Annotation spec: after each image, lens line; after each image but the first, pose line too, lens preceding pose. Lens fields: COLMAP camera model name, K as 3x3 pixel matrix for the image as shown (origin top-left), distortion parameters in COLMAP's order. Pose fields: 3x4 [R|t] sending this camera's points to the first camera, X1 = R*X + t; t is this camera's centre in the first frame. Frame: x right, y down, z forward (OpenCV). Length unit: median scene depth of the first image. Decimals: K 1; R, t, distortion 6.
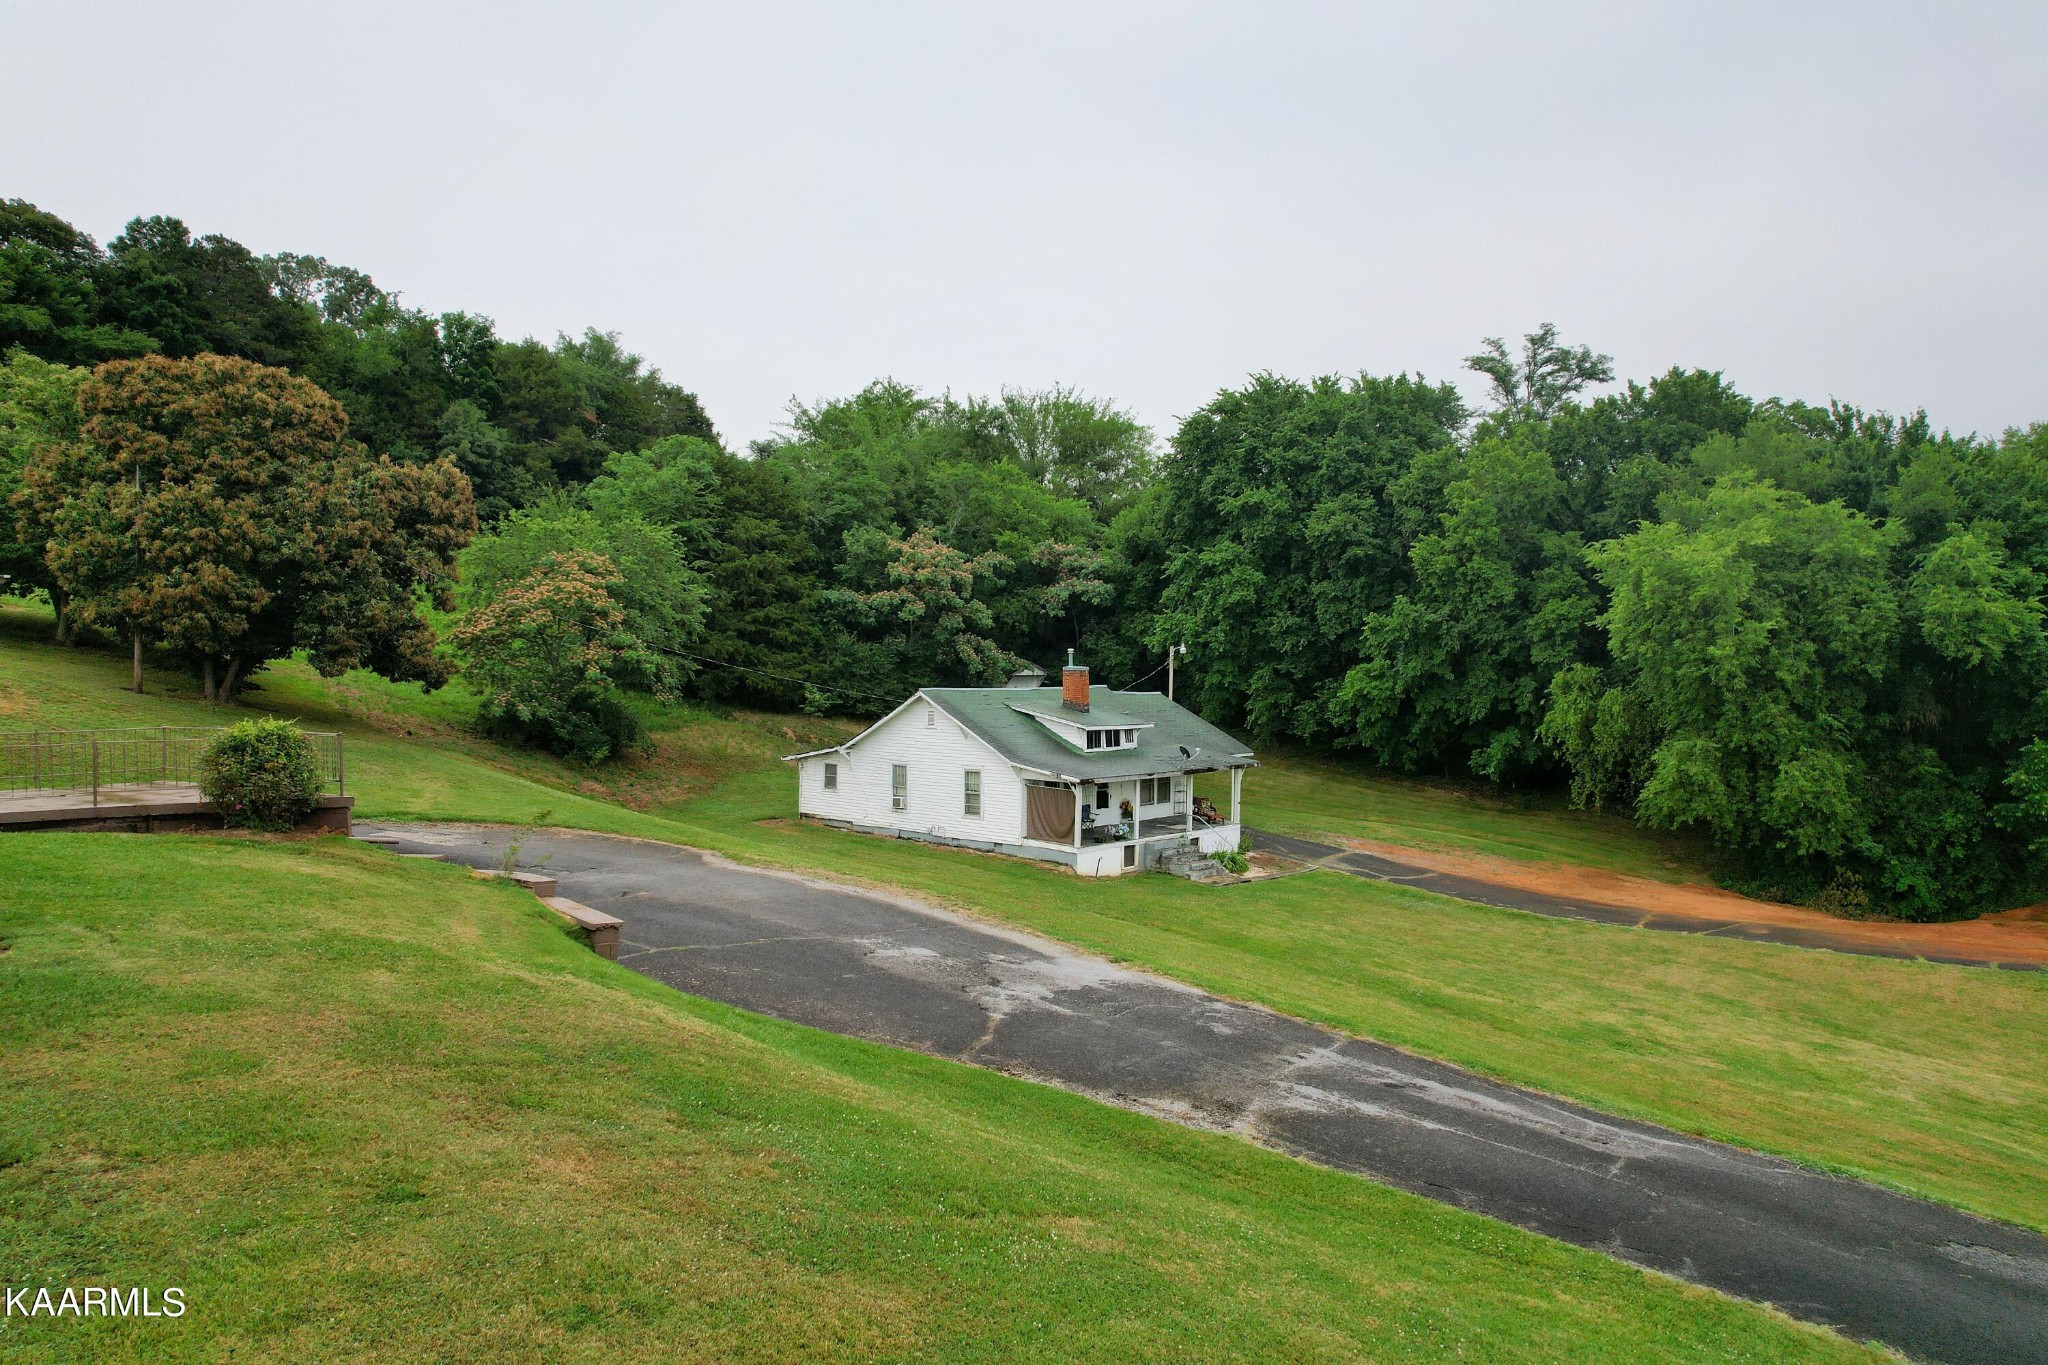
lens RADIAL K [[1309.5, 0, 1043.7], [0, 1309.5, 683.6], [0, 0, 1]] dist [-0.083814, 0.087813]
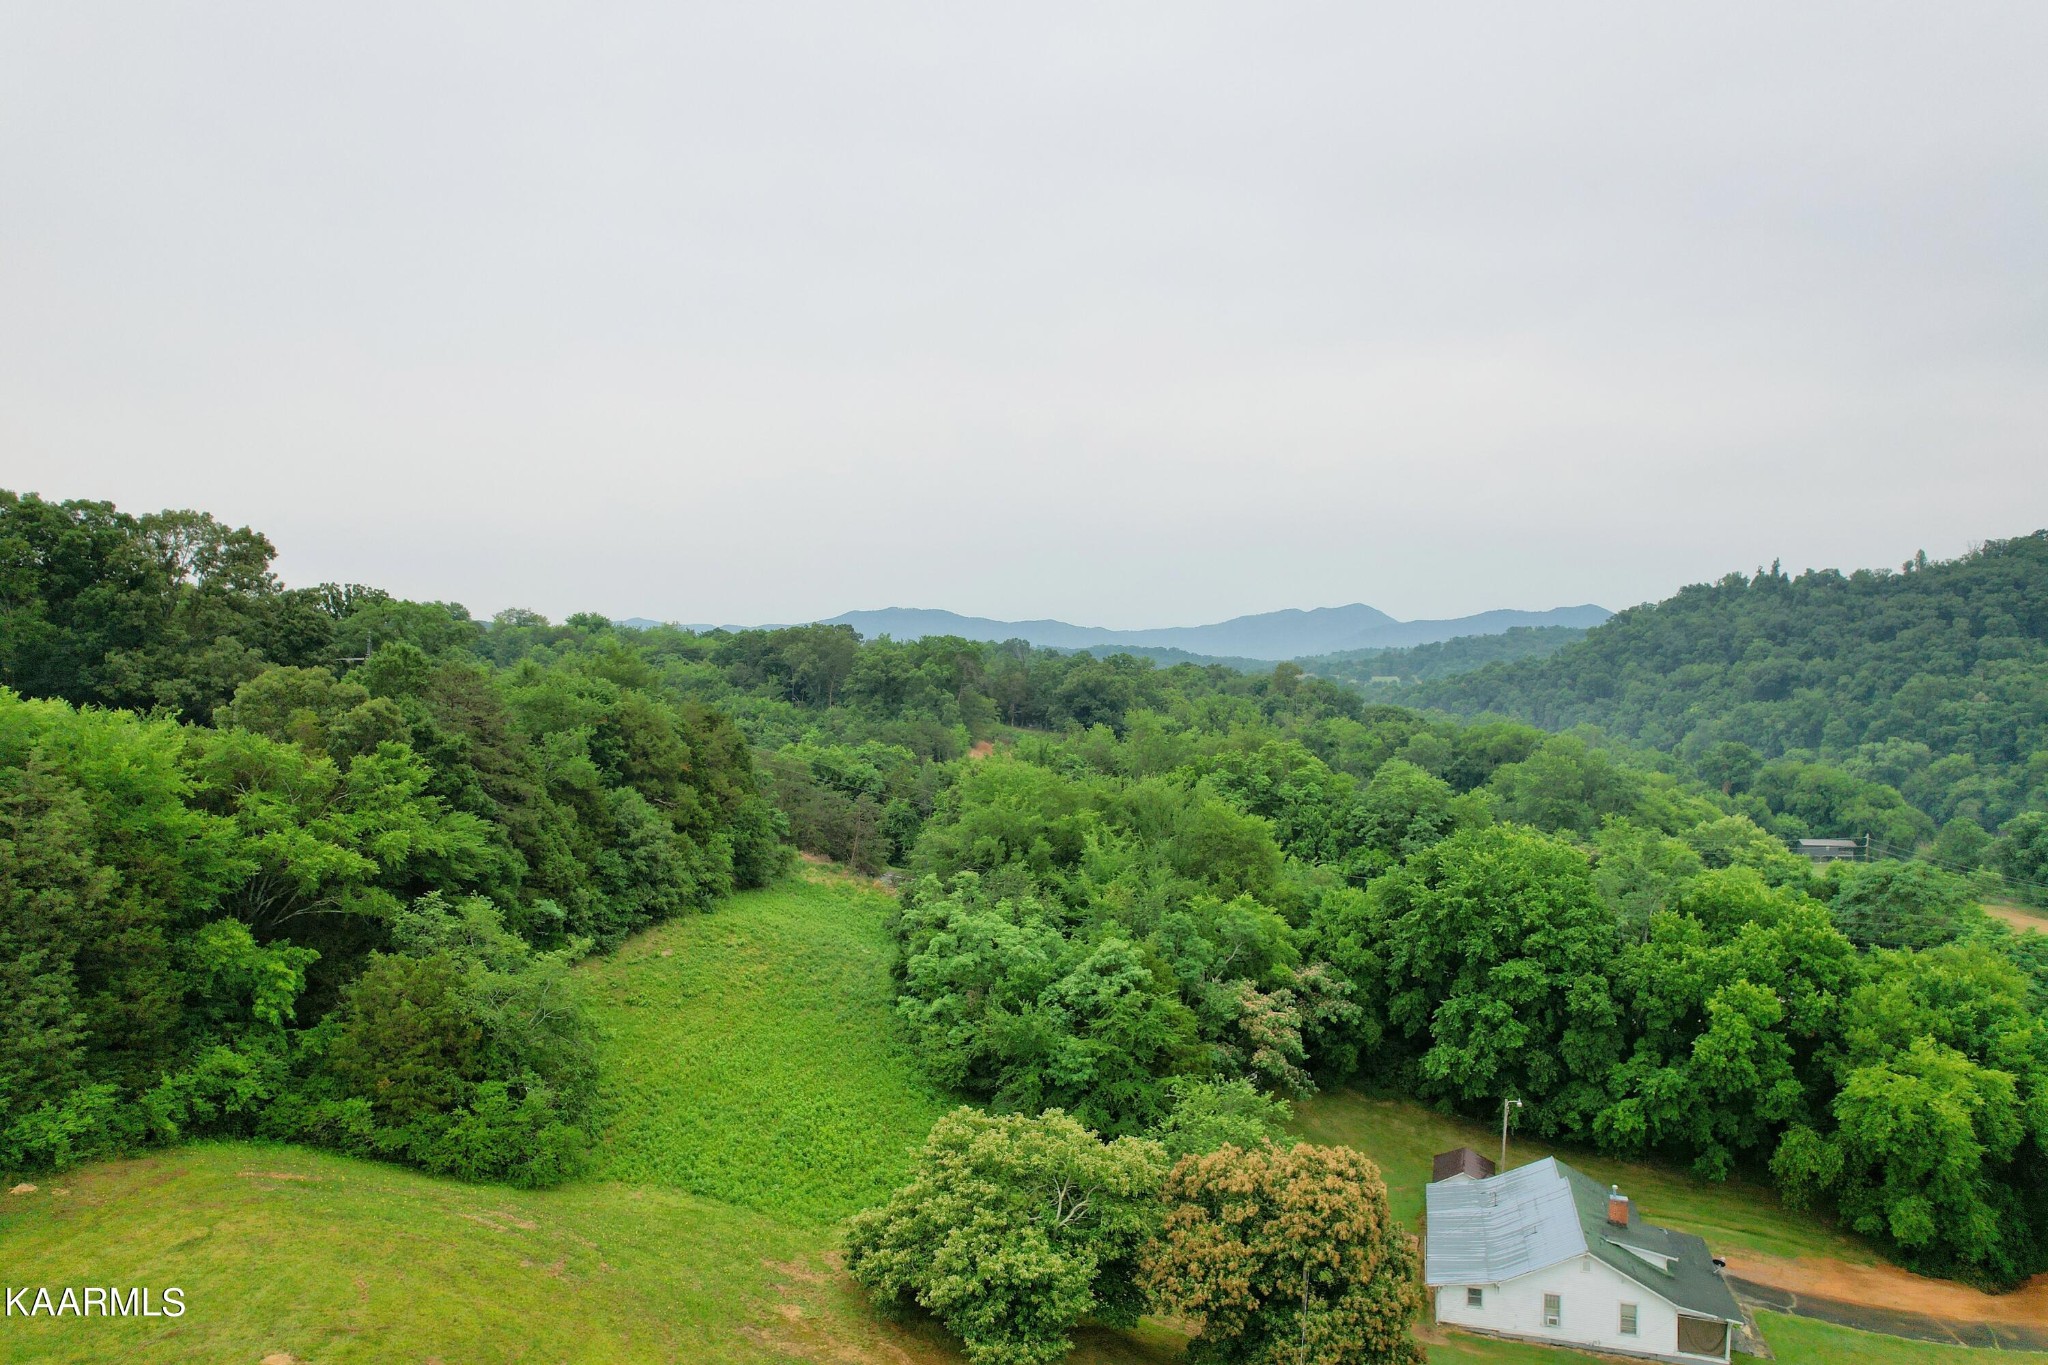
lens RADIAL K [[1309.5, 0, 1043.7], [0, 1309.5, 683.6], [0, 0, 1]] dist [-0.083814, 0.087813]
pose [[0.895186, 0.015249, 0.445432, -1.204080], [-0.011336, 0.999870, -0.011448, -0.563730], [-0.445548, 0.005199, 0.895243, -0.007934]]
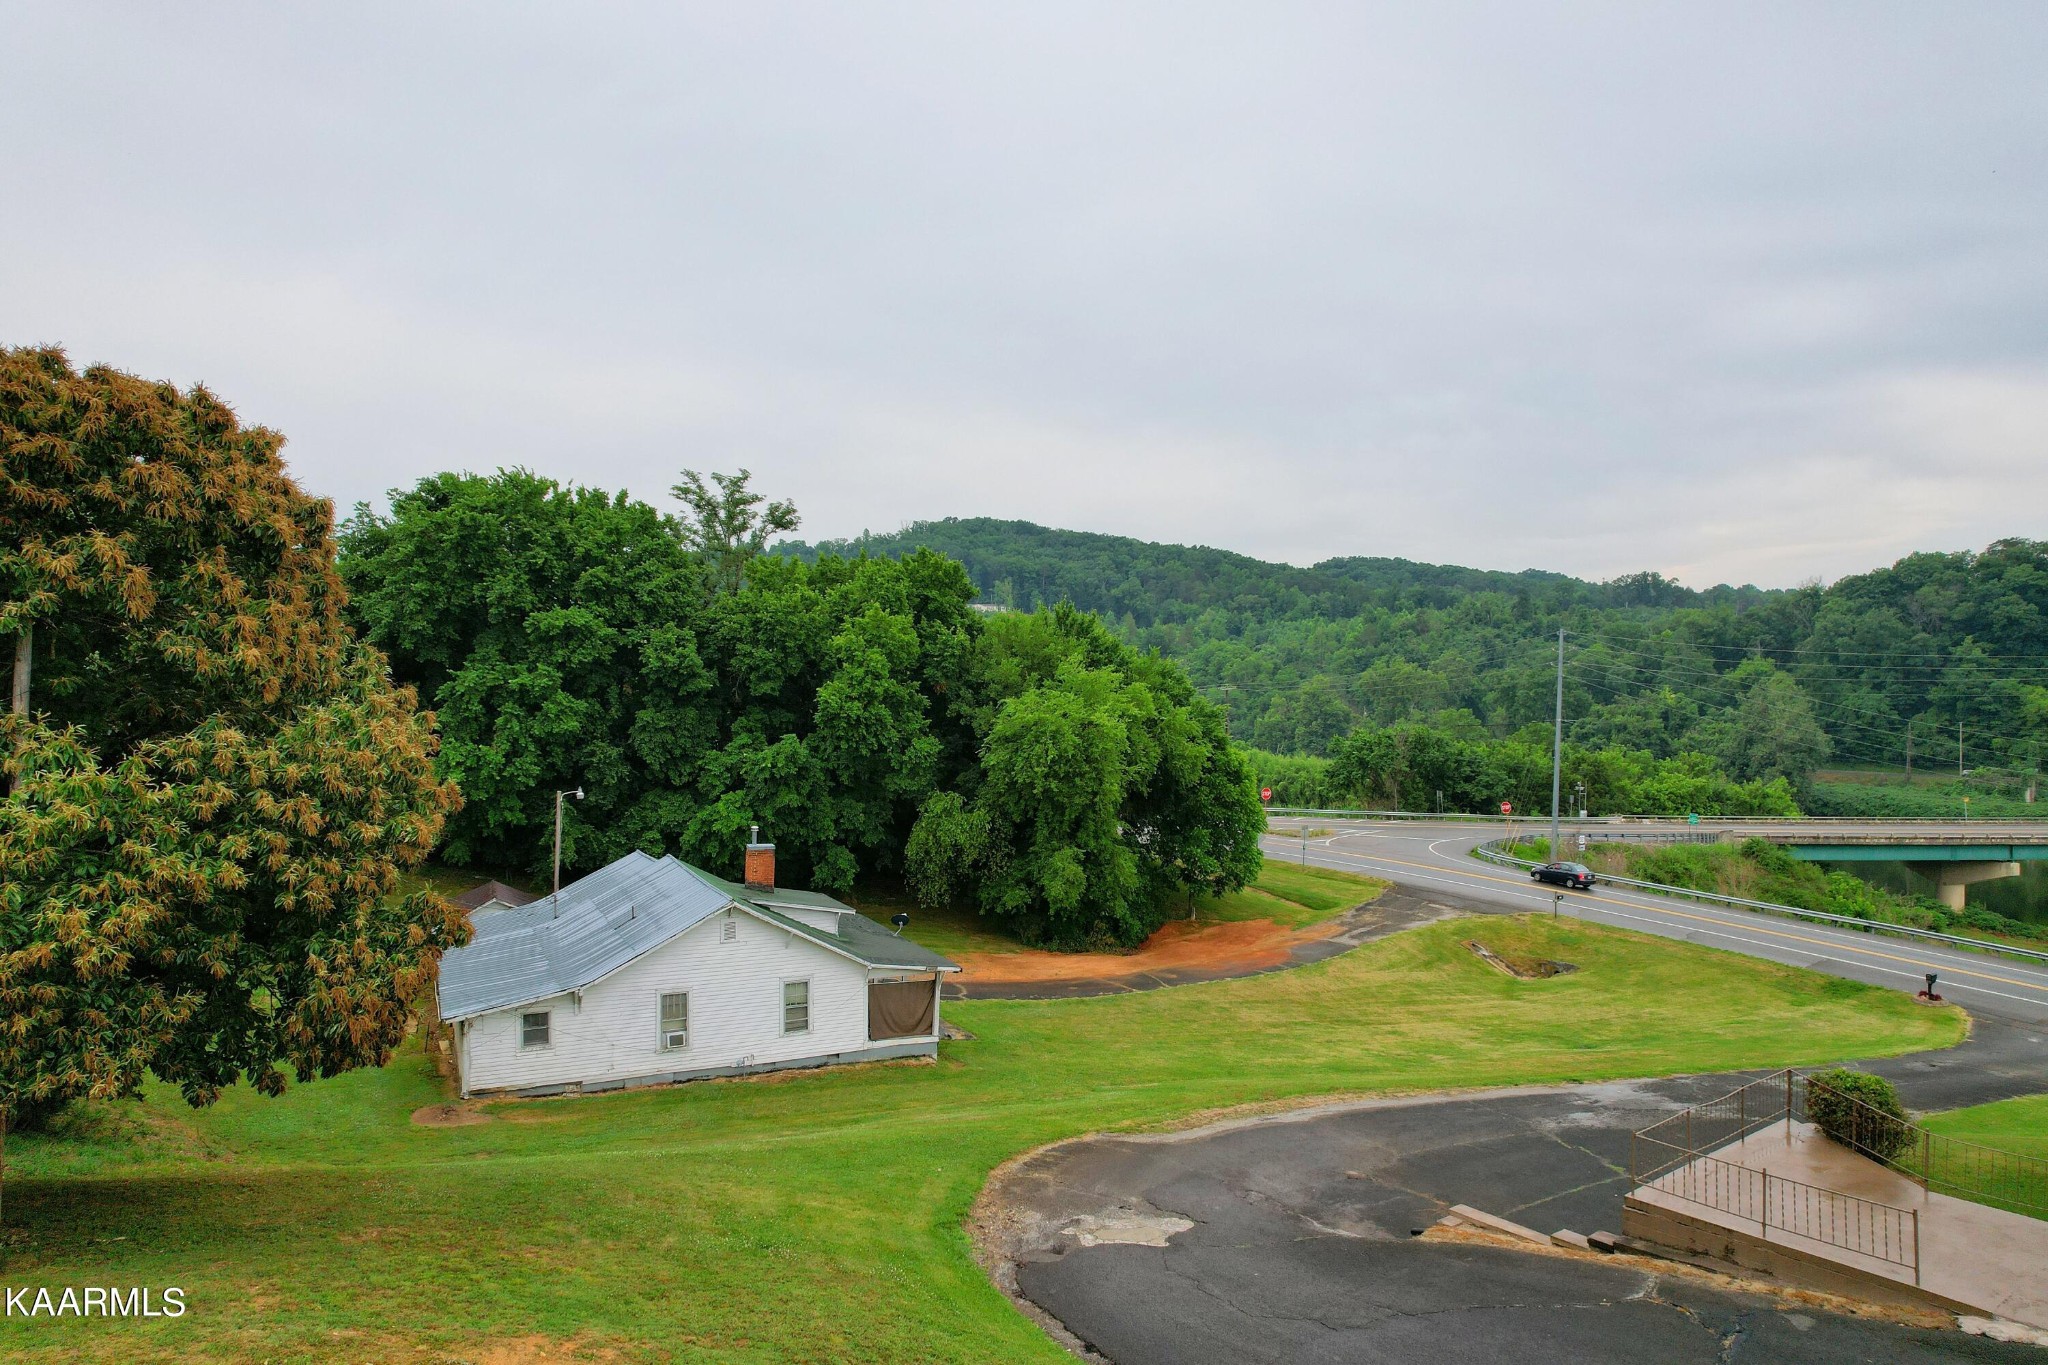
lens RADIAL K [[1309.5, 0, 1043.7], [0, 1309.5, 683.6], [0, 0, 1]] dist [-0.083814, 0.087813]
pose [[0.357036, 0.007065, 0.934064, -0.750376], [0.002496, 0.999961, -0.008517, -0.115945], [-0.934087, 0.005372, 0.357004, 0.490635]]
